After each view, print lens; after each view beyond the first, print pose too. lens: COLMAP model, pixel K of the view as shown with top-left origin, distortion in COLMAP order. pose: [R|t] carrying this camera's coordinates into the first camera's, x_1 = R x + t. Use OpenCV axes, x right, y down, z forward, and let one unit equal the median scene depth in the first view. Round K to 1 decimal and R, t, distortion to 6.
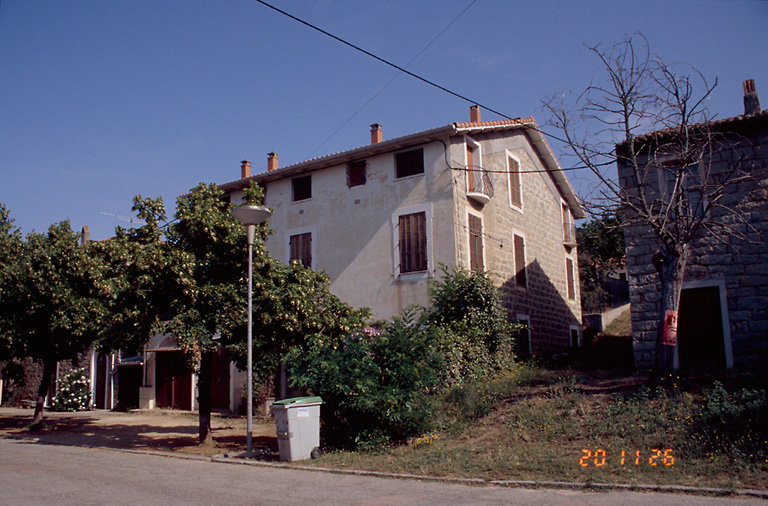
lens RADIAL K [[750.9, 0, 384.0], [0, 750.9, 253.0], [0, 0, 1]] dist [-0.006011, -0.008114]
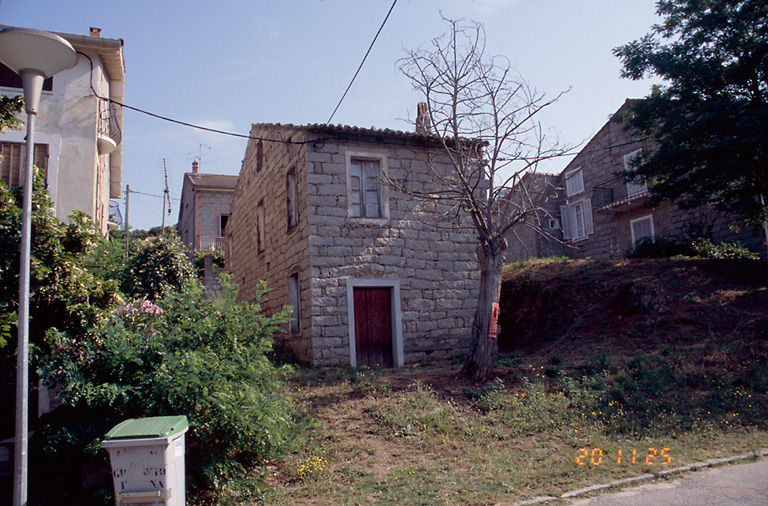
lens RADIAL K [[750.9, 0, 384.0], [0, 750.9, 253.0], [0, 0, 1]] dist [-0.006011, -0.008114]
pose [[0.538787, 0.131658, 0.832091, -0.424981], [-0.111550, 0.990165, -0.084439, 0.086982], [-0.835024, -0.047325, 0.548174, 0.443862]]
